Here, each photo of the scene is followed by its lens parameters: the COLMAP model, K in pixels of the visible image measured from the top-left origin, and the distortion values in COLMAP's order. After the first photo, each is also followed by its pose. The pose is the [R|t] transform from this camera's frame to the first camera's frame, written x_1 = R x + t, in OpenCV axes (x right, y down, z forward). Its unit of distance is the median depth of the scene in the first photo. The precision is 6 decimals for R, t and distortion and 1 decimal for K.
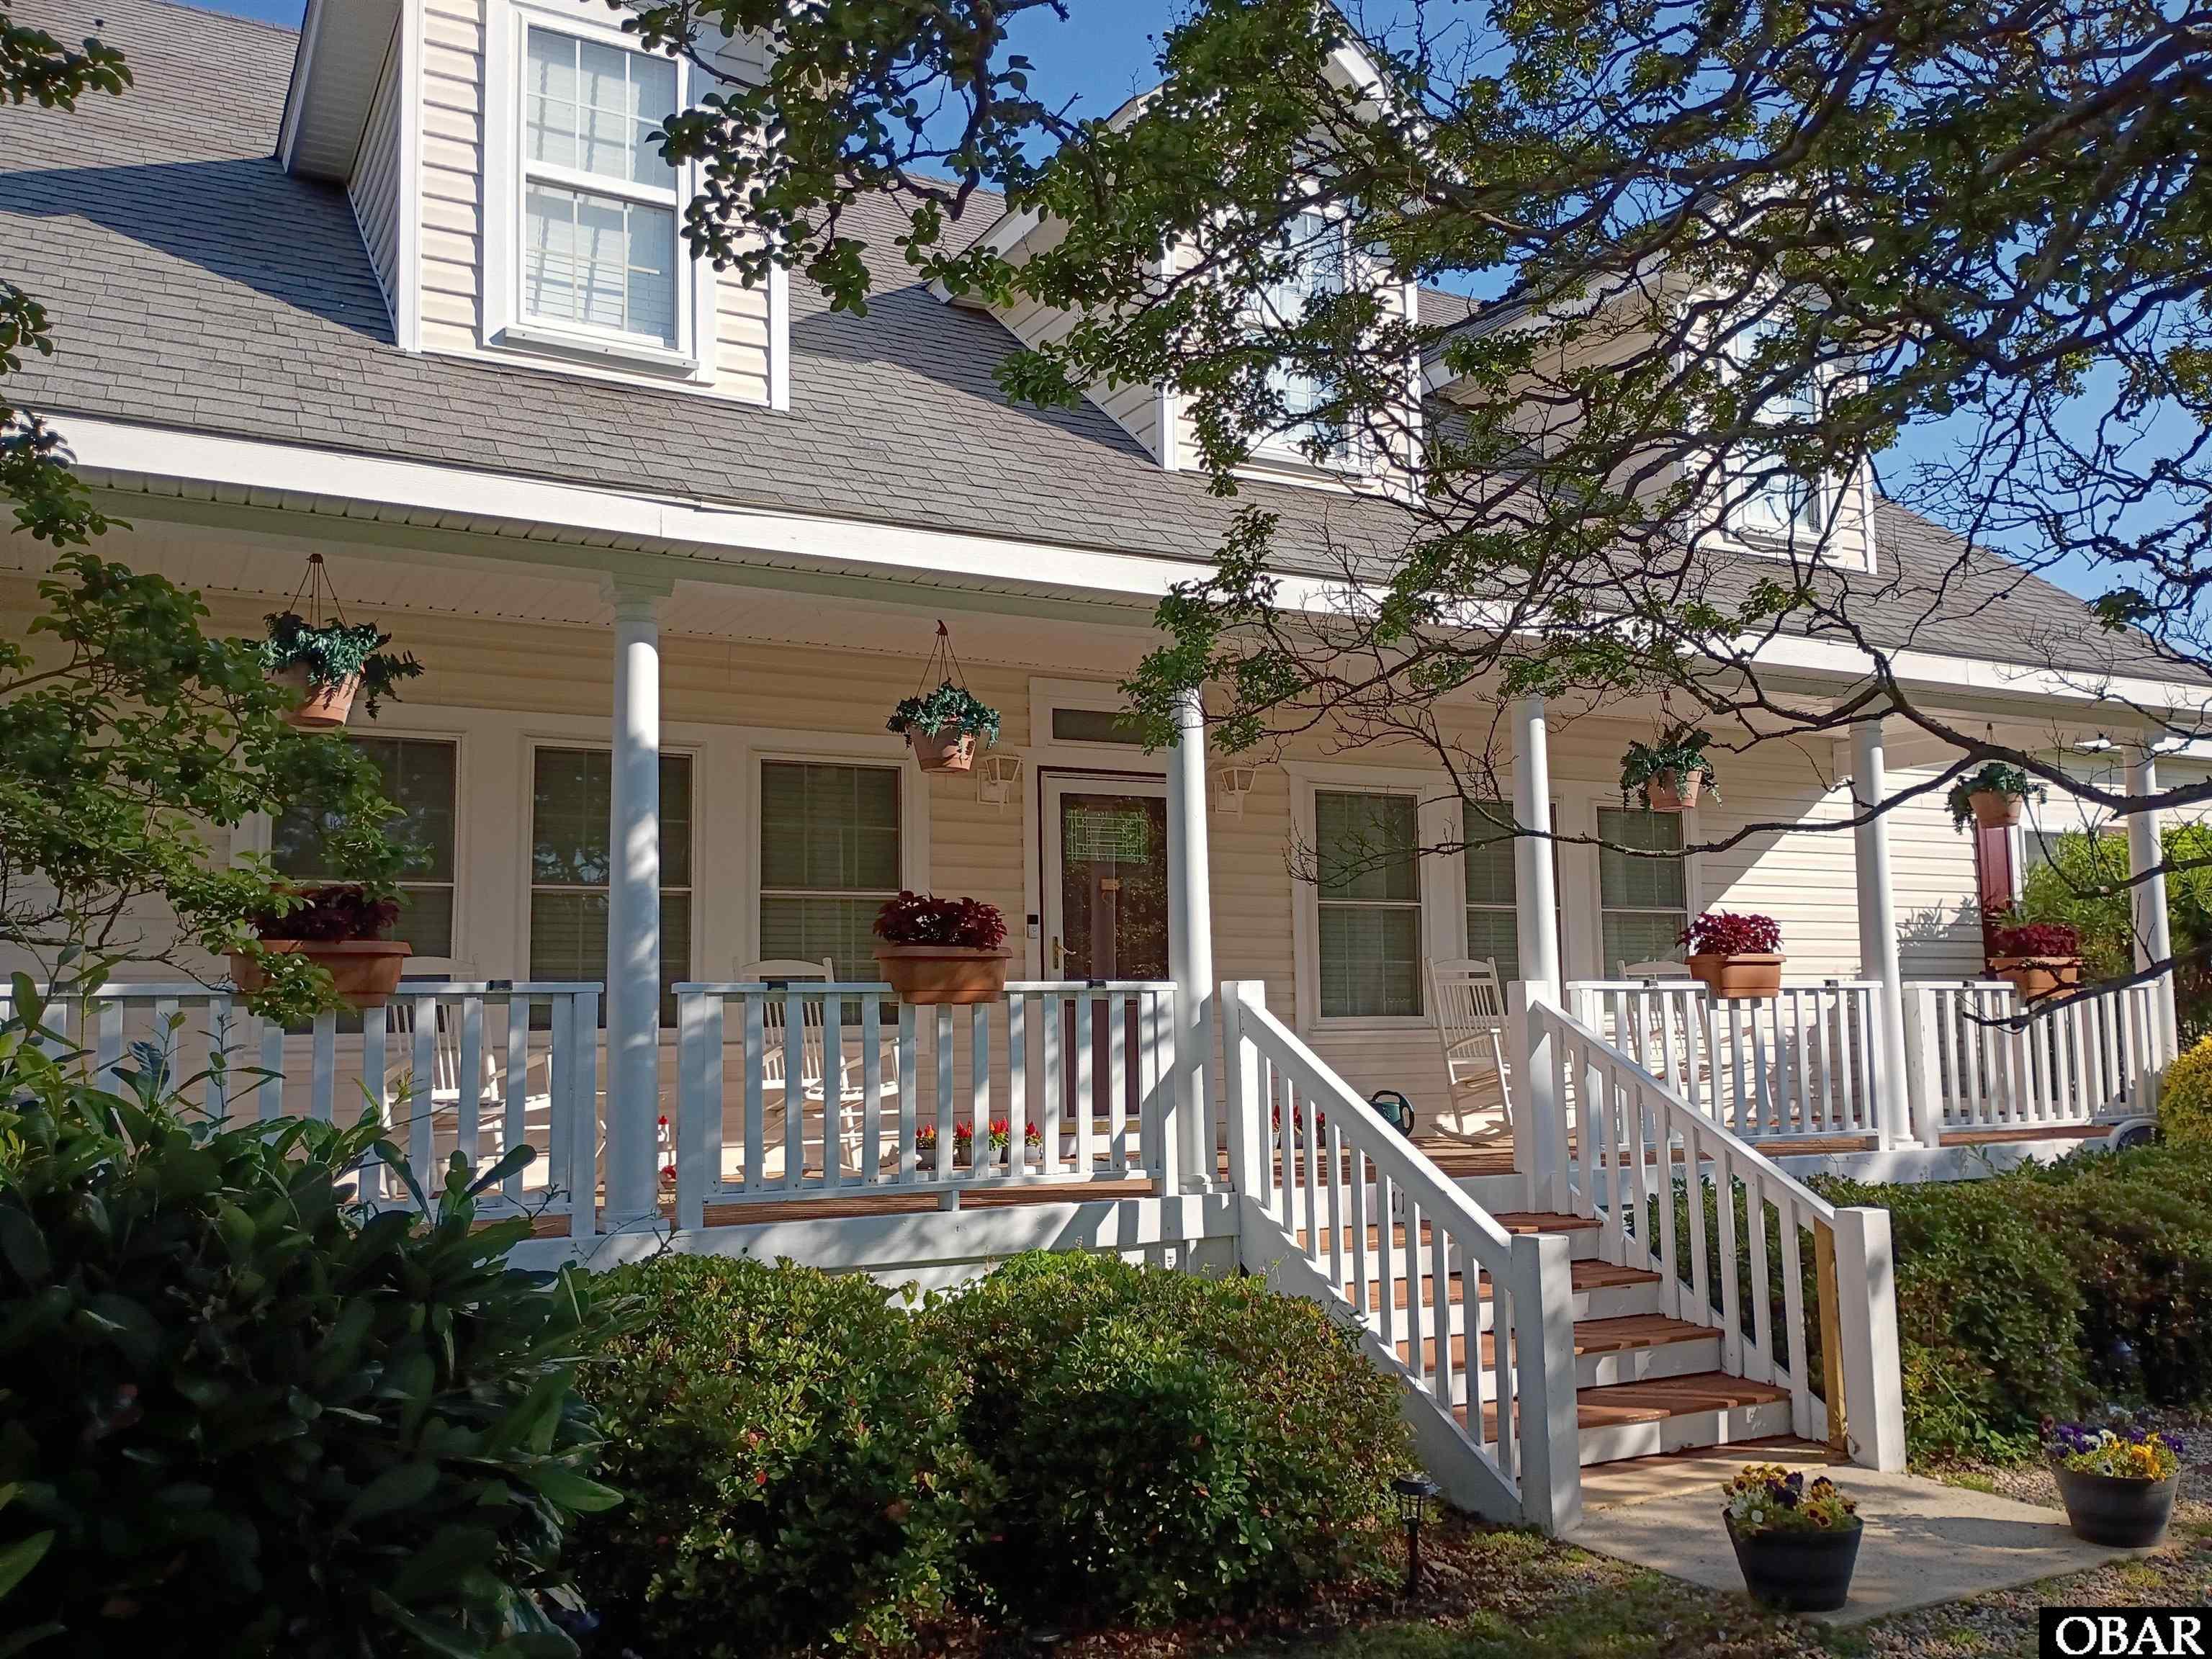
lens RADIAL K [[1848.3, 0, 1106.0], [0, 1848.3, 829.5], [0, 0, 1]] dist [0.050341, -0.006152]
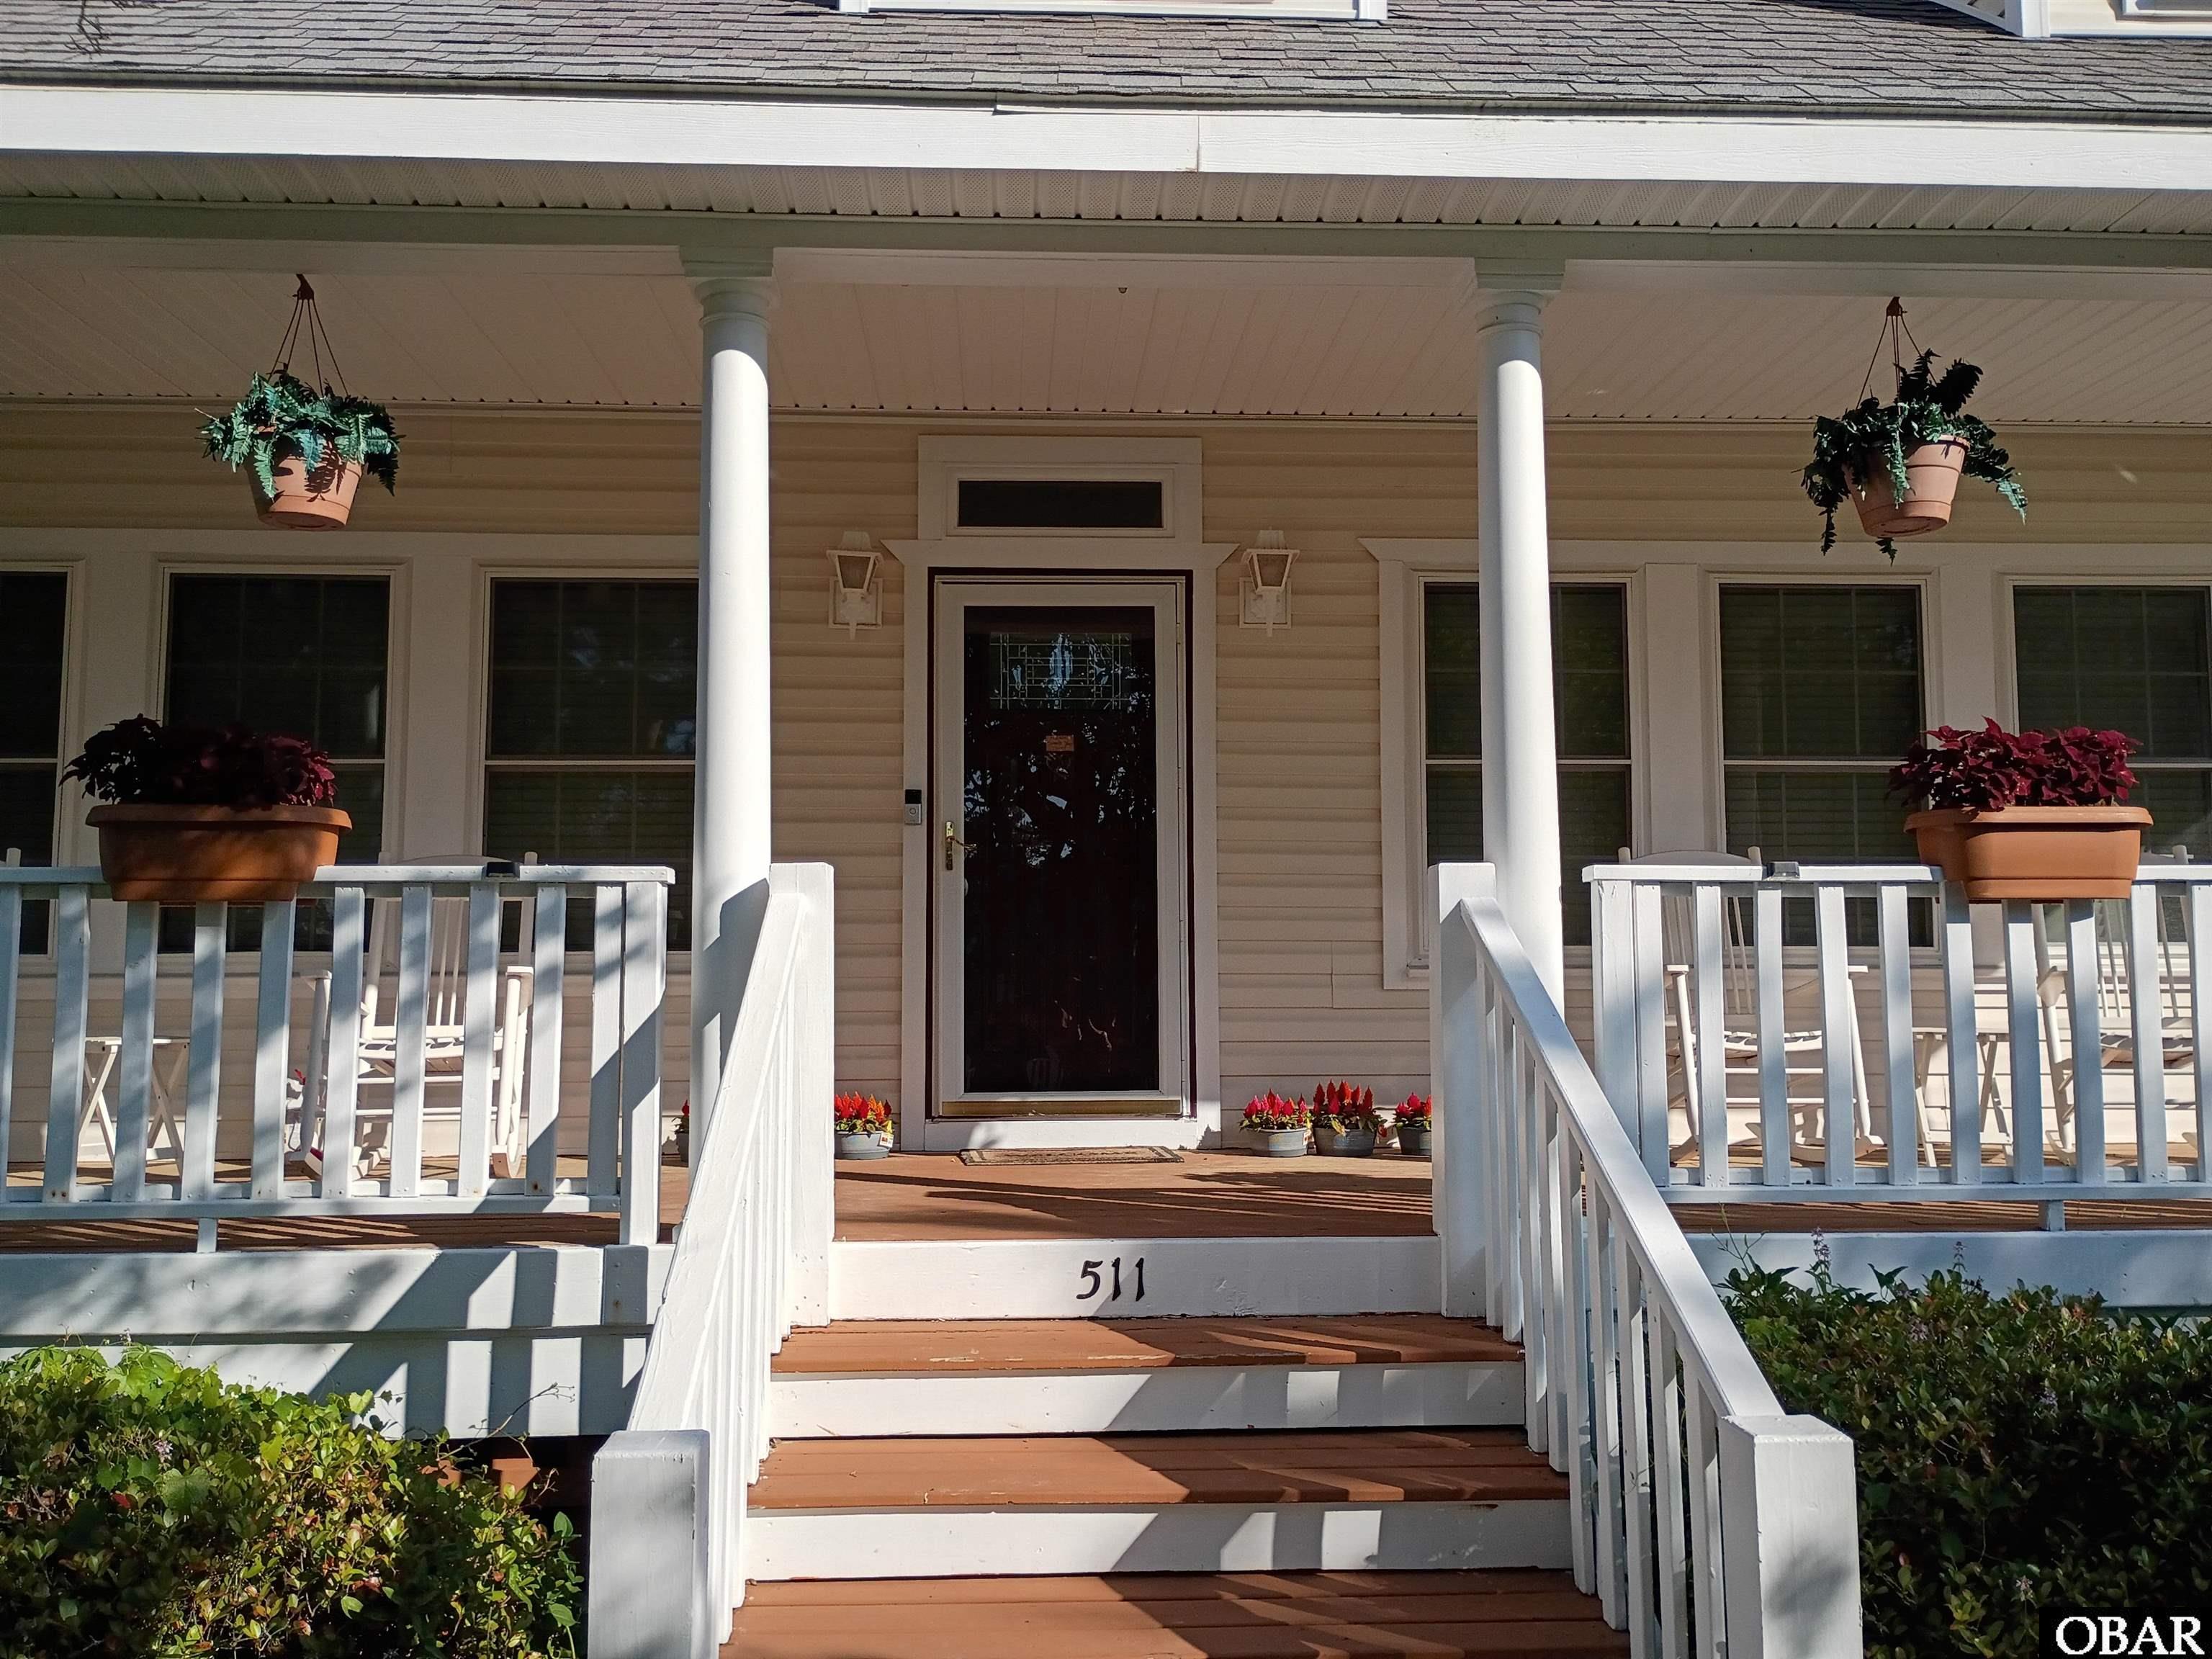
lens RADIAL K [[1848.3, 0, 1106.0], [0, 1848.3, 829.5], [0, 0, 1]] dist [0.050341, -0.006152]
pose [[0.898846, -0.024831, -0.437560, 0.410161], [0.035983, 0.999204, 0.017213, 0.067281], [0.436784, -0.031216, 0.899025, 0.556035]]
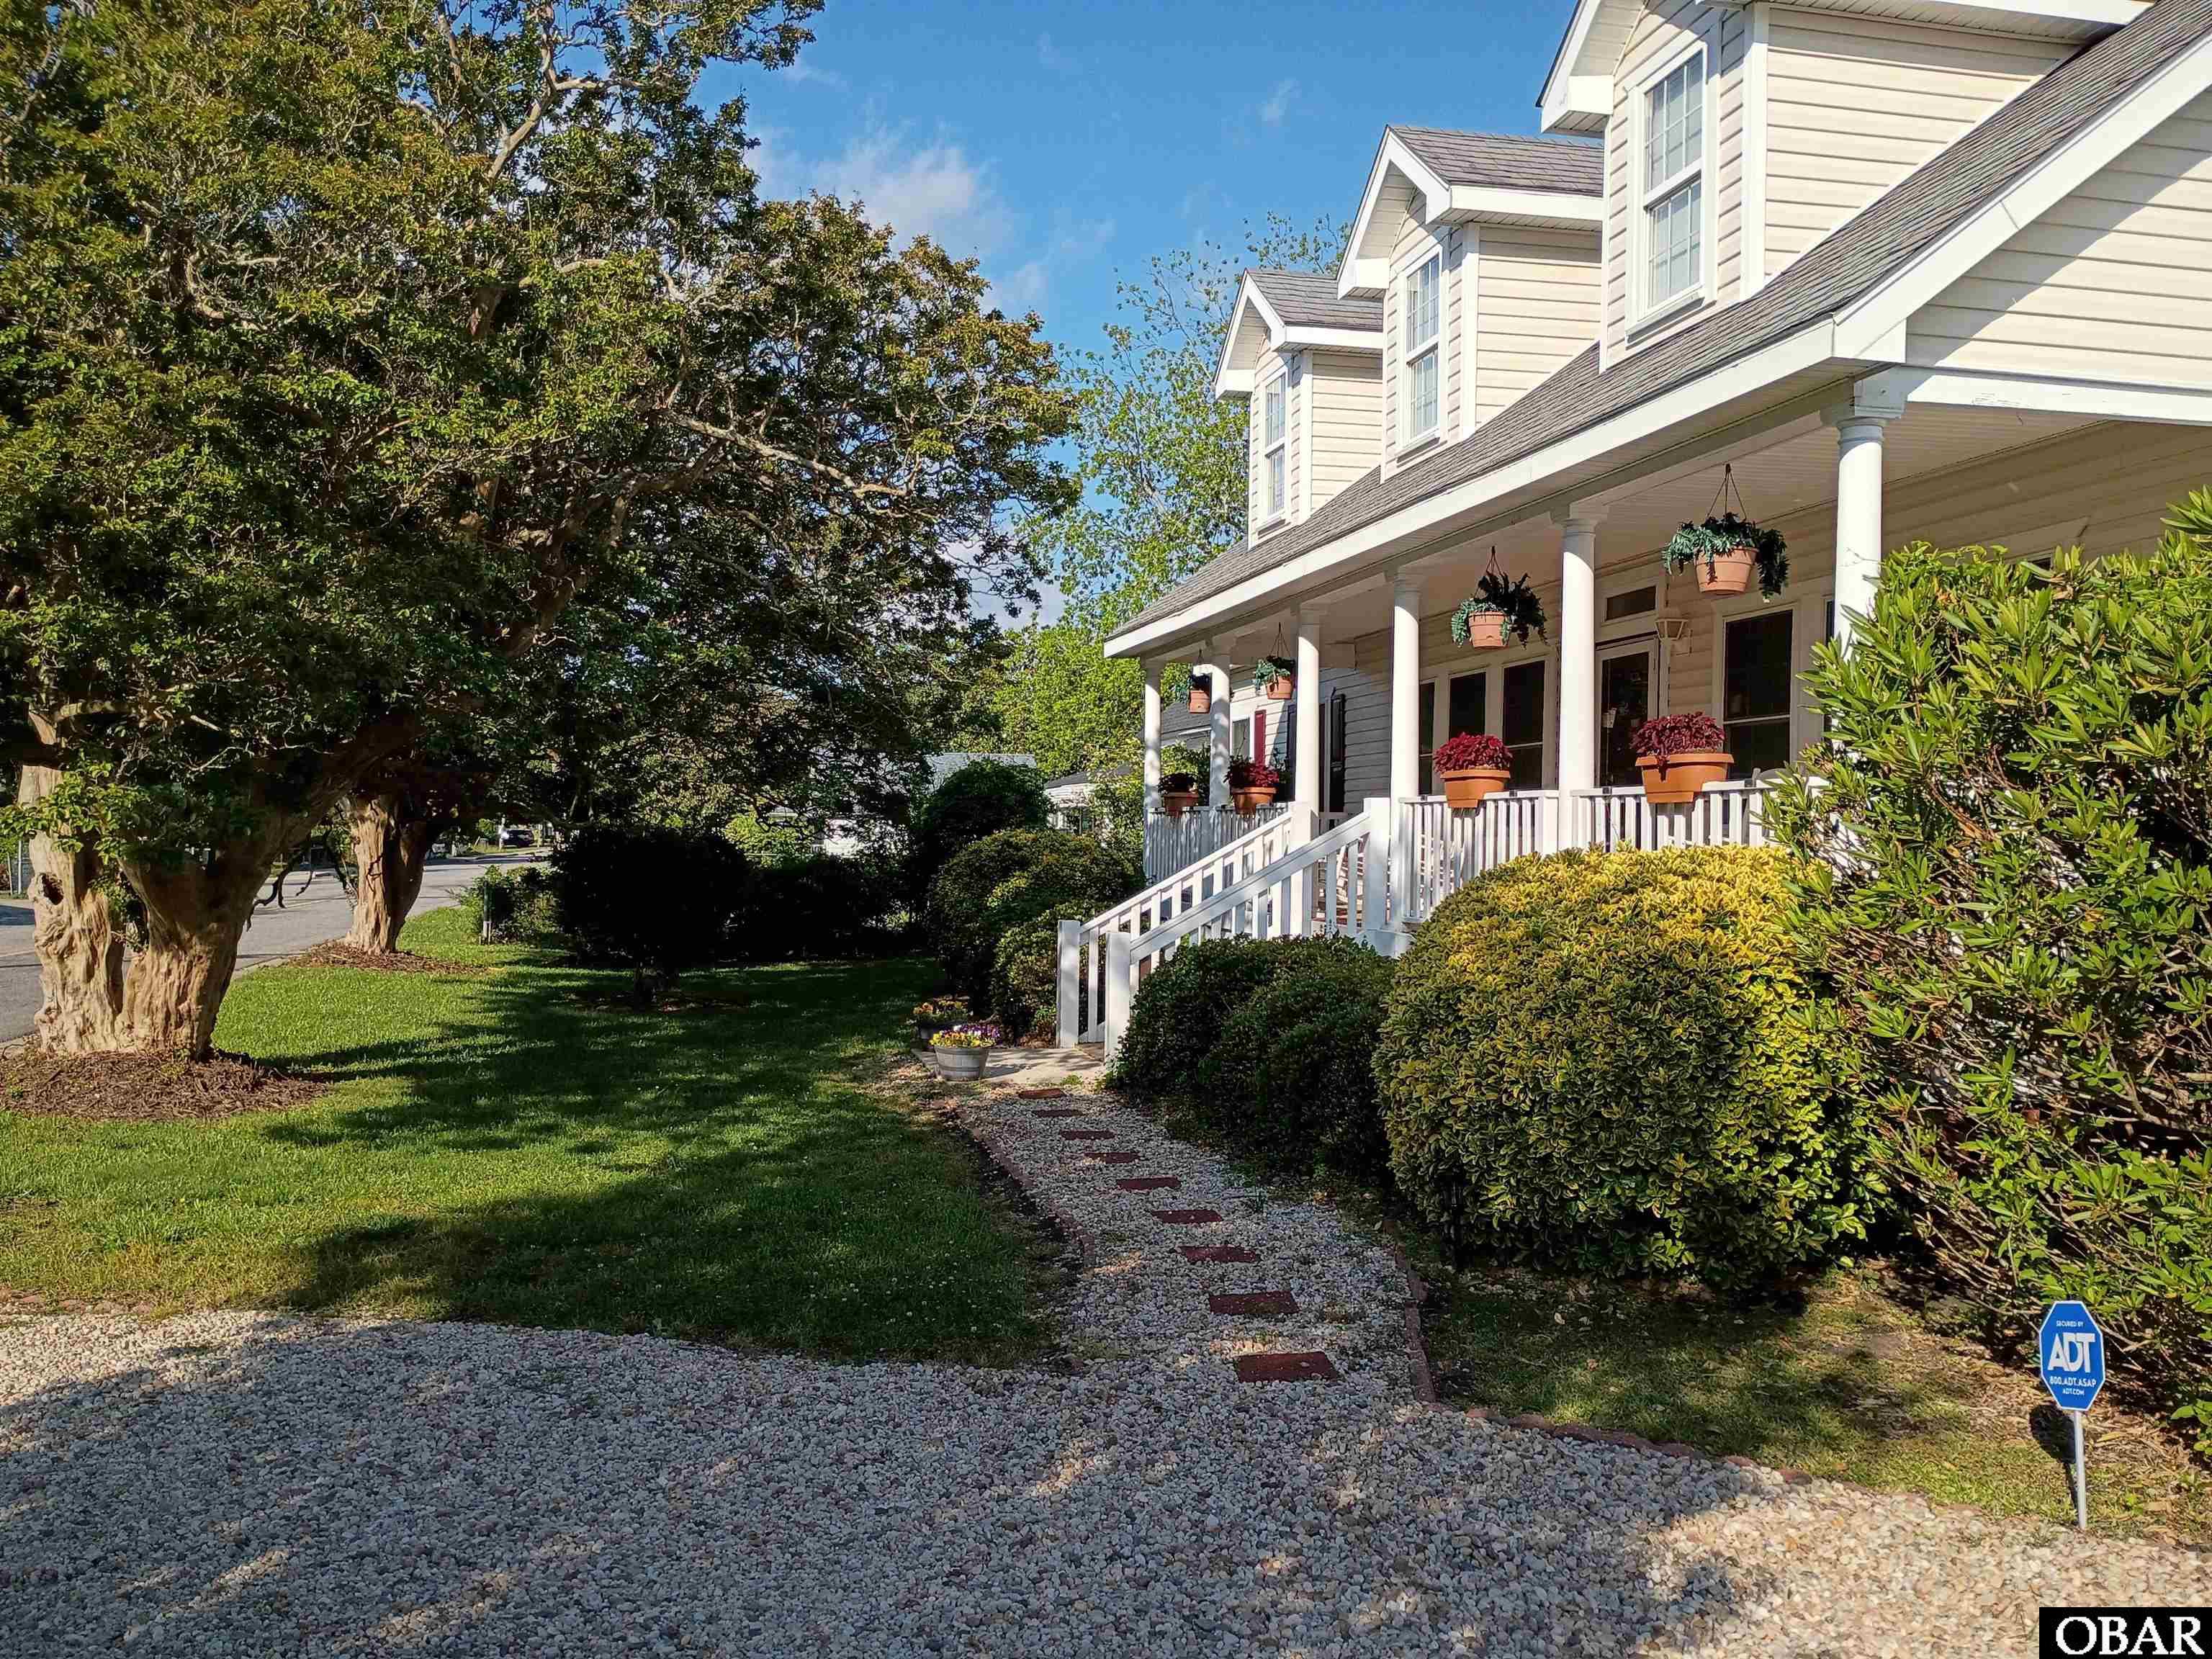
lens RADIAL K [[1848.3, 0, 1106.0], [0, 1848.3, 829.5], [0, 0, 1]] dist [0.050341, -0.006152]
pose [[-0.276776, 0.013876, -0.960834, 1.881973], [0.093677, 0.995523, -0.012607, 0.117751], [0.956357, -0.093497, -0.276837, 1.352192]]
